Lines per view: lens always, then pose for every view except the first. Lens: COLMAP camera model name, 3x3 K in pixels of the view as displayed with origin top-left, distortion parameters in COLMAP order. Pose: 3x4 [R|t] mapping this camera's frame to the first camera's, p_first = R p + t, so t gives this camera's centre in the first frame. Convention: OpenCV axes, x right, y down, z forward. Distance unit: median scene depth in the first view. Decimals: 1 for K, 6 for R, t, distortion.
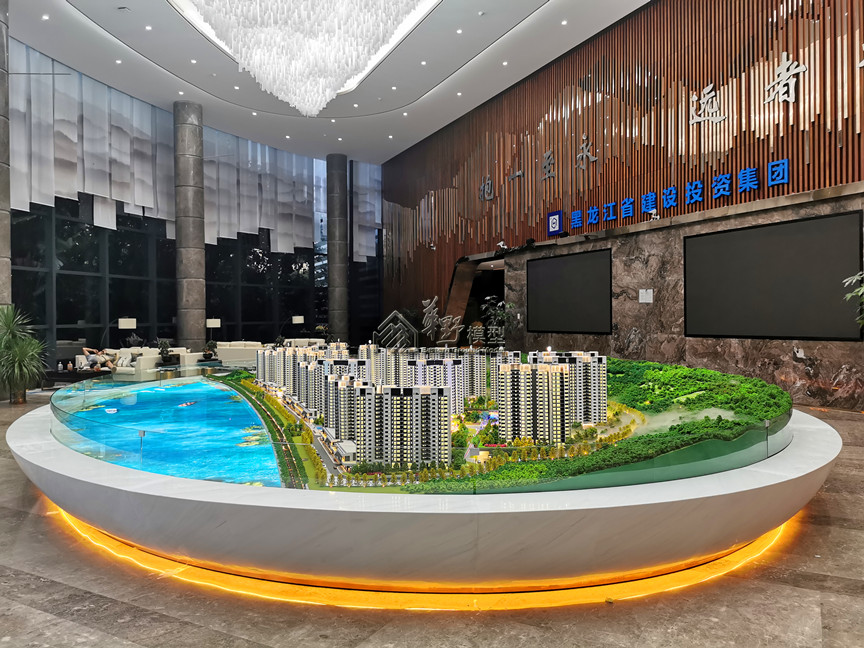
lens RADIAL K [[662.8, 0, 432.0], [0, 662.8, 324.0], [0, 0, 1]] dist [0.054469, -0.077467]
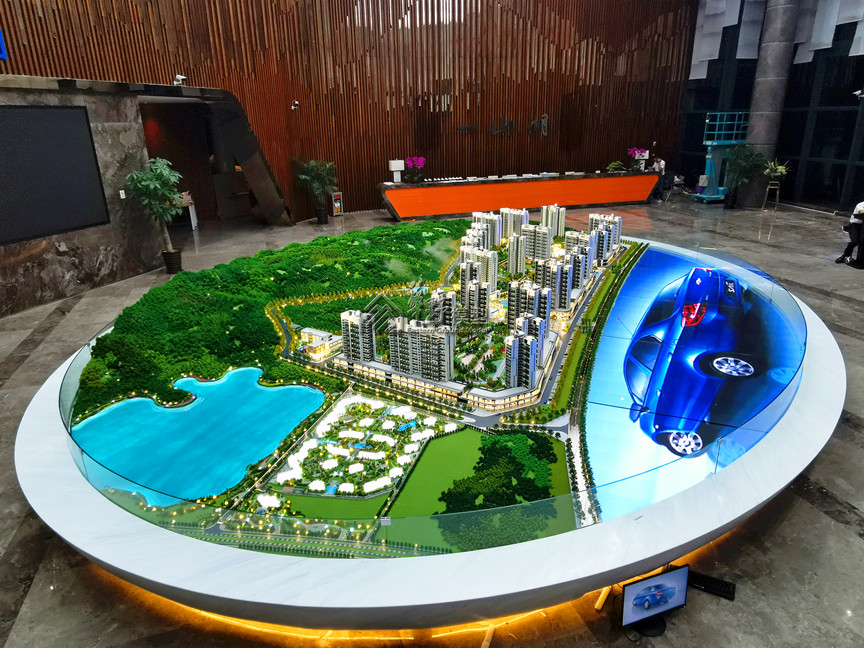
lens RADIAL K [[574.8, 0, 432.0], [0, 574.8, 324.0], [0, 0, 1]] dist [0.005634, 0.002274]
pose [[-0.722739, -0.210347, 0.658333, -0.360547], [0.031916, 0.941383, 0.335825, -0.096169], [-0.690383, 0.263726, -0.673661, 0.972620]]
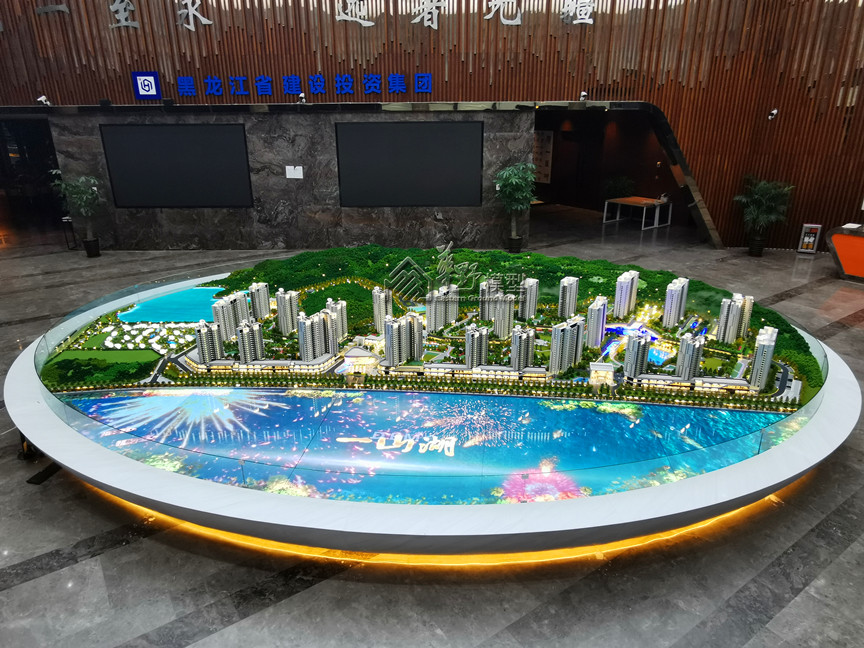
lens RADIAL K [[573.9, 0, 432.0], [0, 573.9, 324.0], [0, 0, 1]] dist [-0.009619, 0.003846]
pose [[0.443111, -0.310243, 0.841072, -0.487345], [0.011270, 0.940061, 0.340819, -0.131755], [-0.896396, -0.141542, 0.420048, 0.345735]]
